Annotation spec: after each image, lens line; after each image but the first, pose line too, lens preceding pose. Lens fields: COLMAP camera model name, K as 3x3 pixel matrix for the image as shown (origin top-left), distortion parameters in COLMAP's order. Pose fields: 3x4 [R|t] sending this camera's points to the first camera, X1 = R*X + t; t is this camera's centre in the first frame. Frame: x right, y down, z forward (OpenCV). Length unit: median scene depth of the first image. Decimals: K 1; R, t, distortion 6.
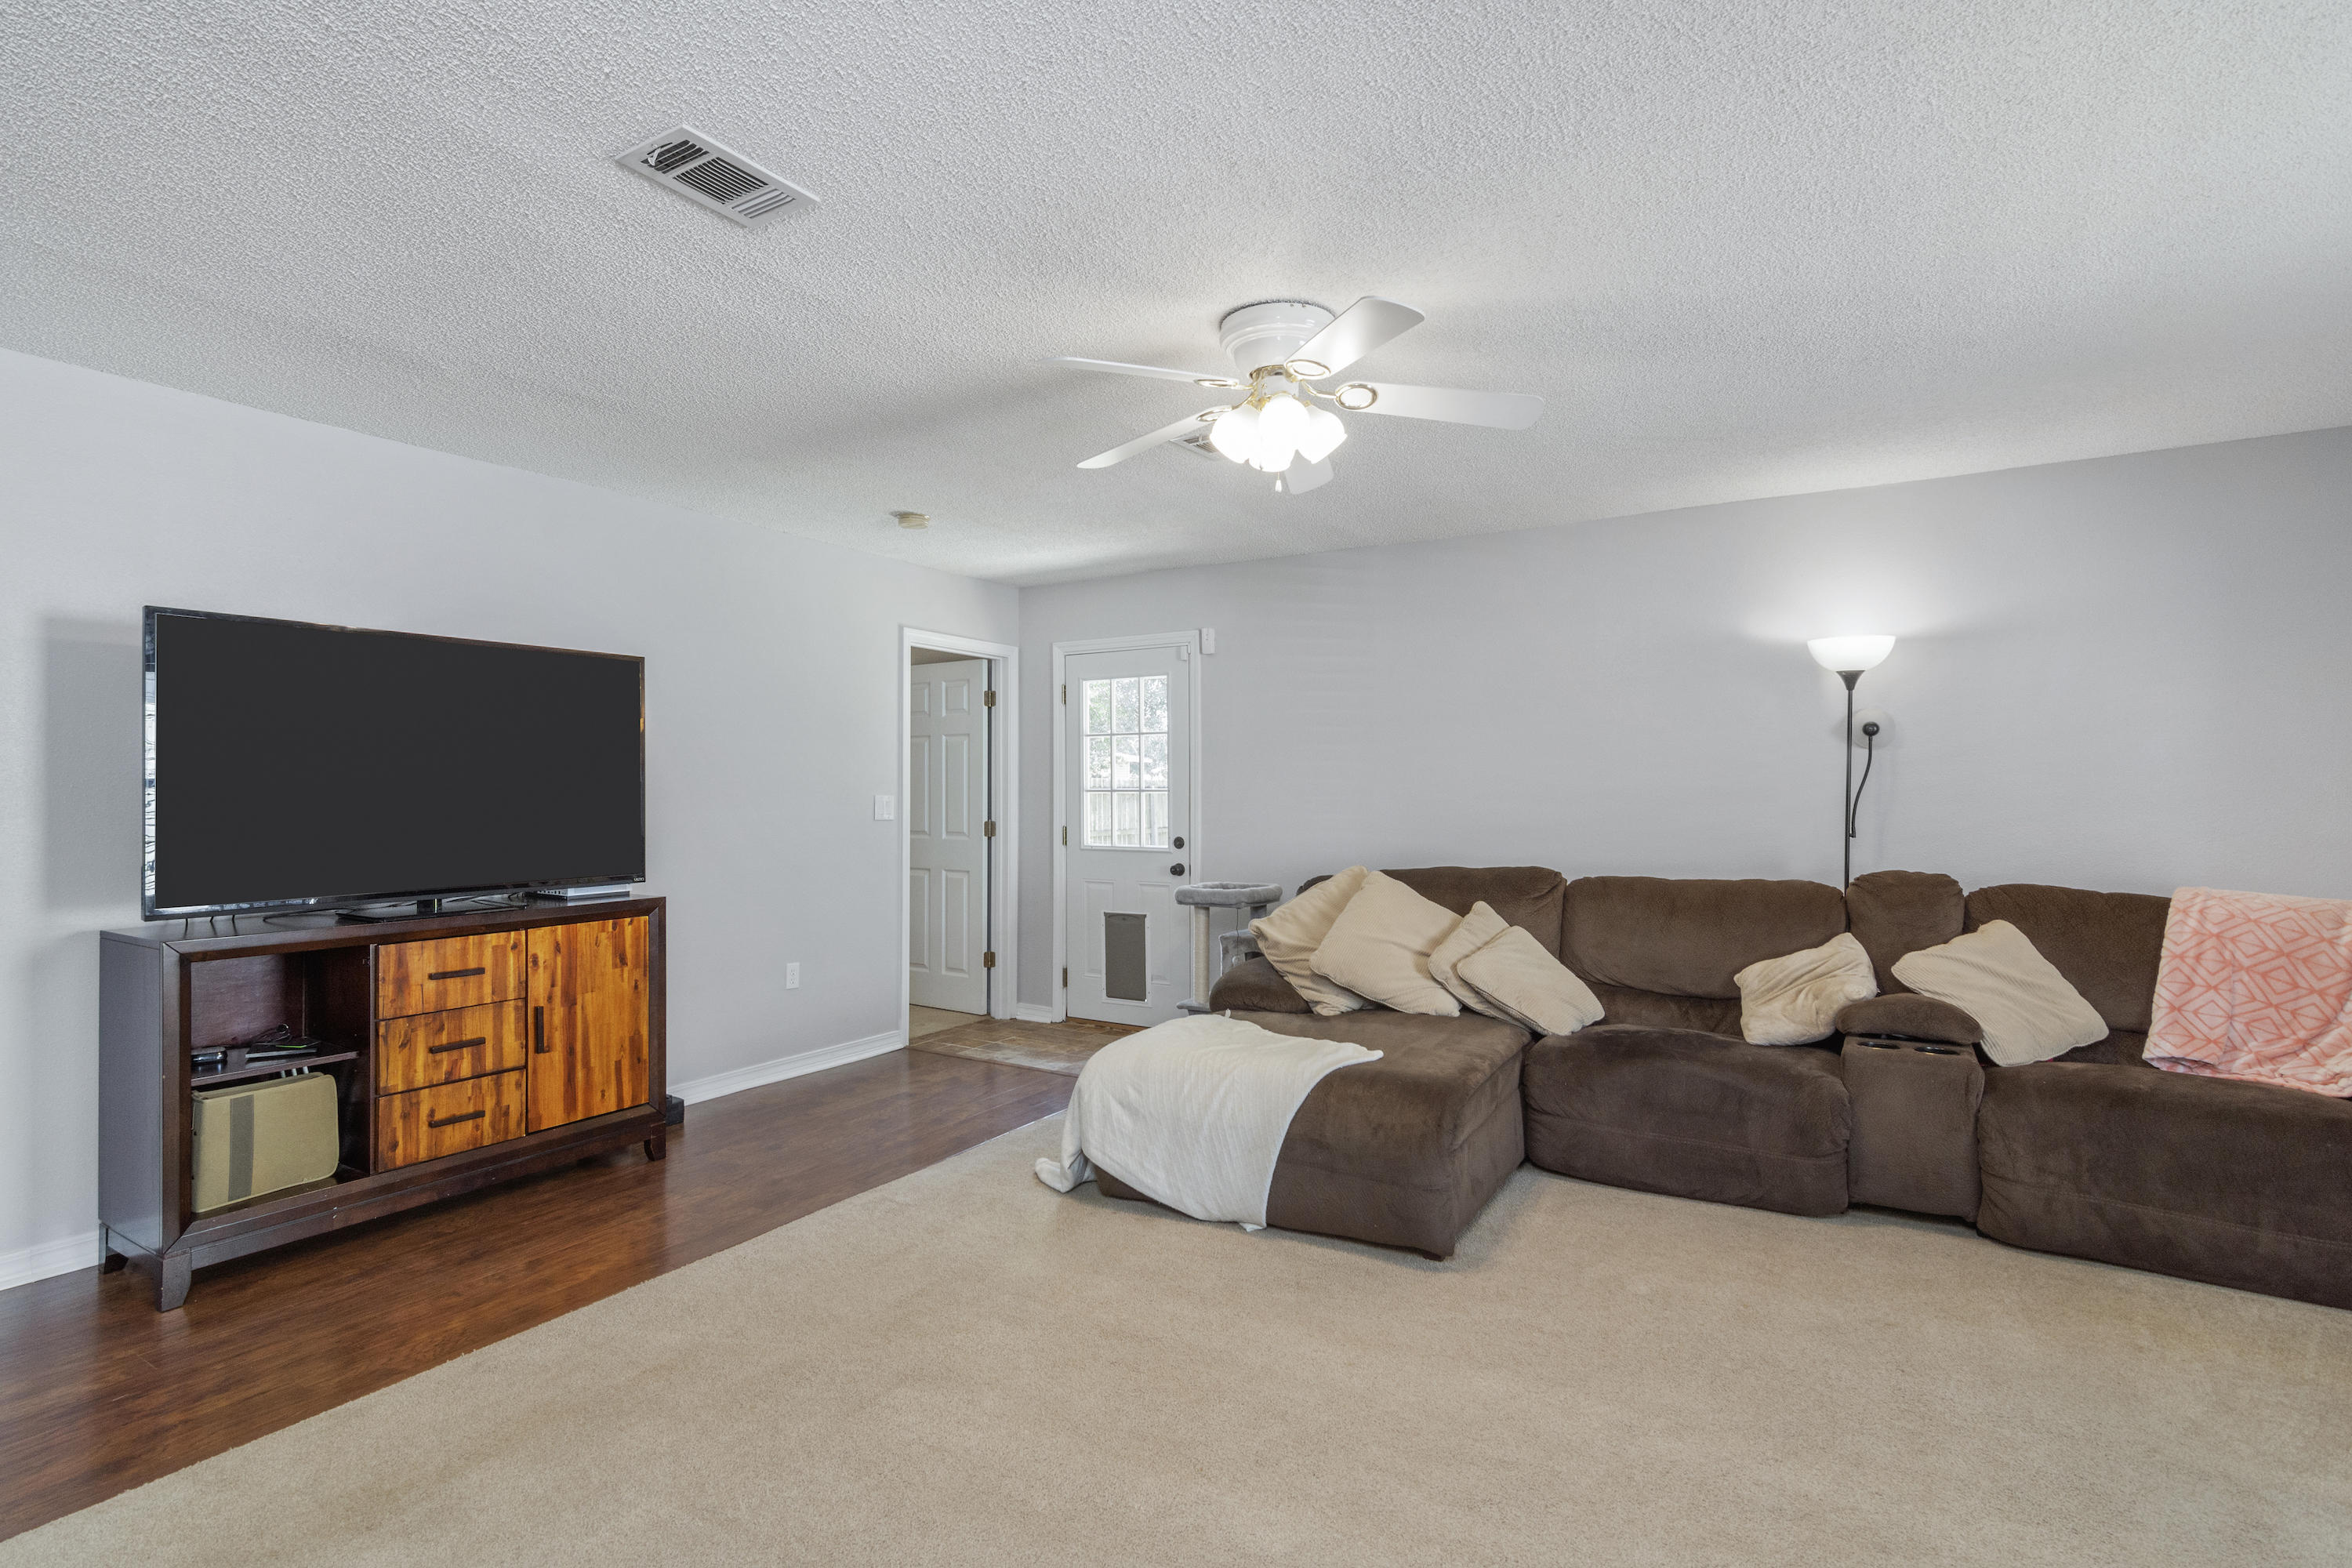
lens RADIAL K [[1142.6, 0, 1179.3], [0, 1142.6, 777.6], [0, 0, 1]] dist [-0.003437, 0.002198]
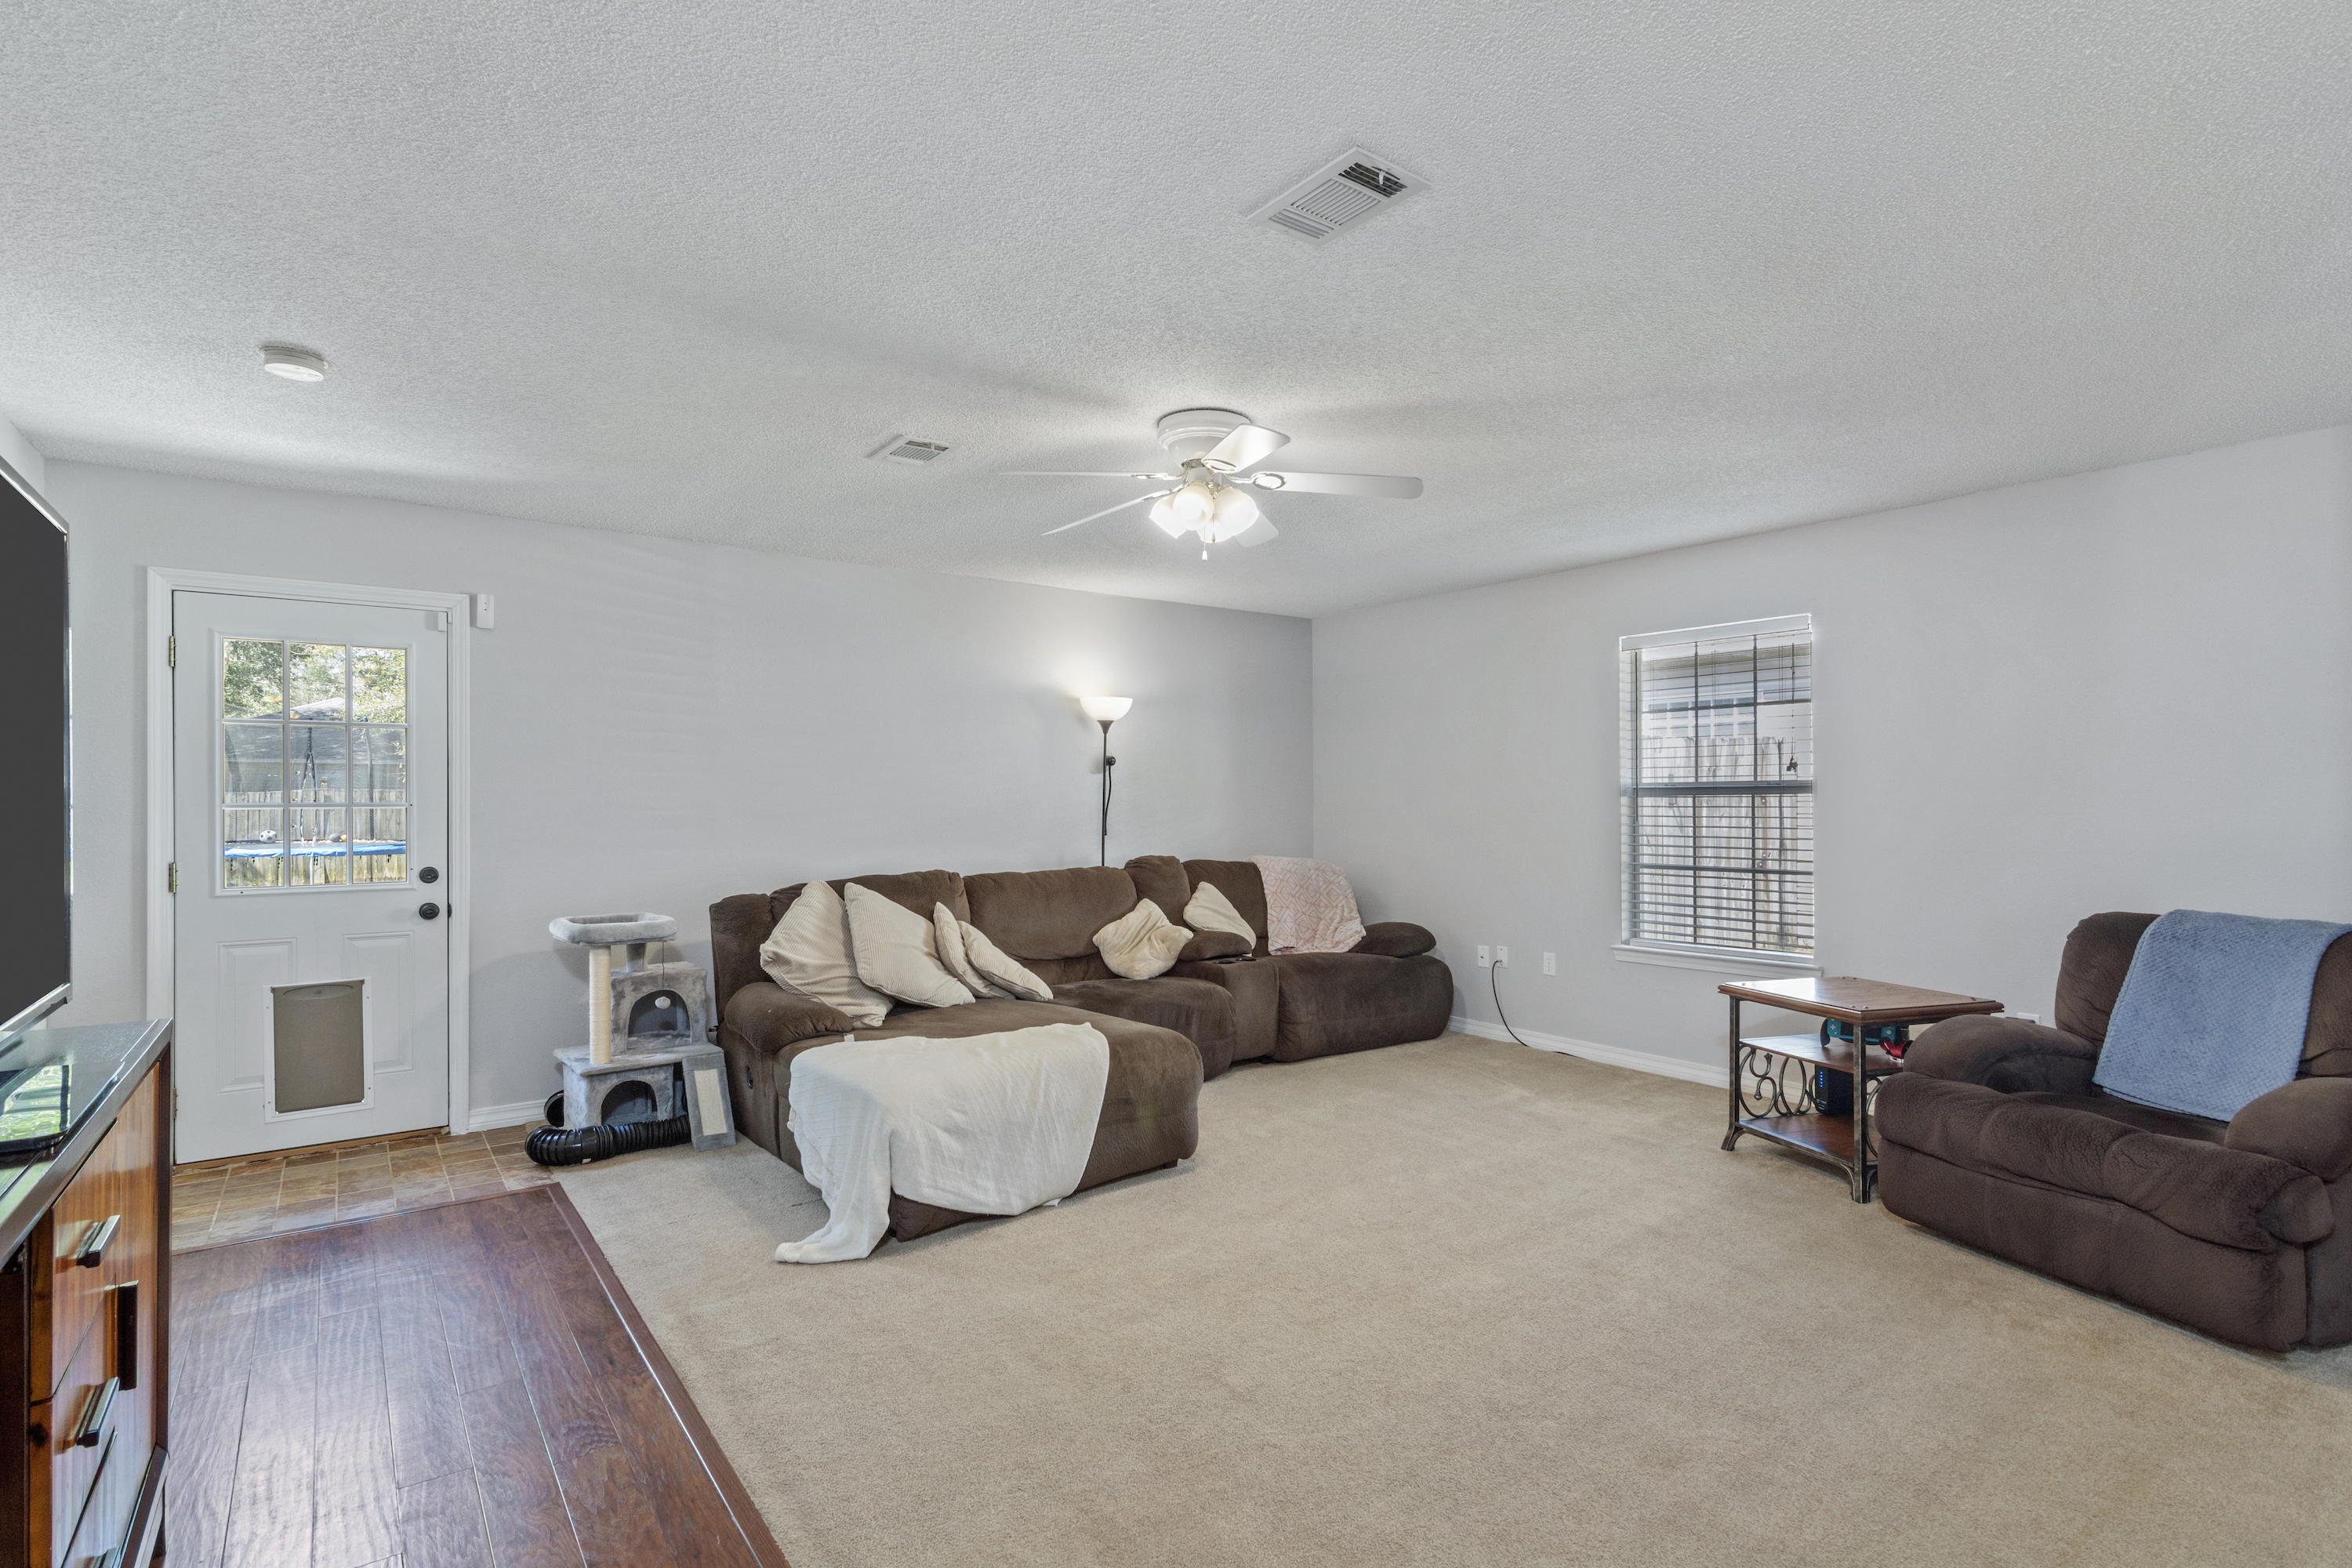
lens RADIAL K [[1142.6, 0, 1165.4], [0, 1142.6, 792.6], [0, 0, 1]] dist [-0.003437, 0.002198]
pose [[0.366064, 0.007333, 0.930561, -0.778448], [-0.009037, 0.999950, -0.004325, 0.003871], [-0.930546, -0.006826, 0.366112, 0.425463]]
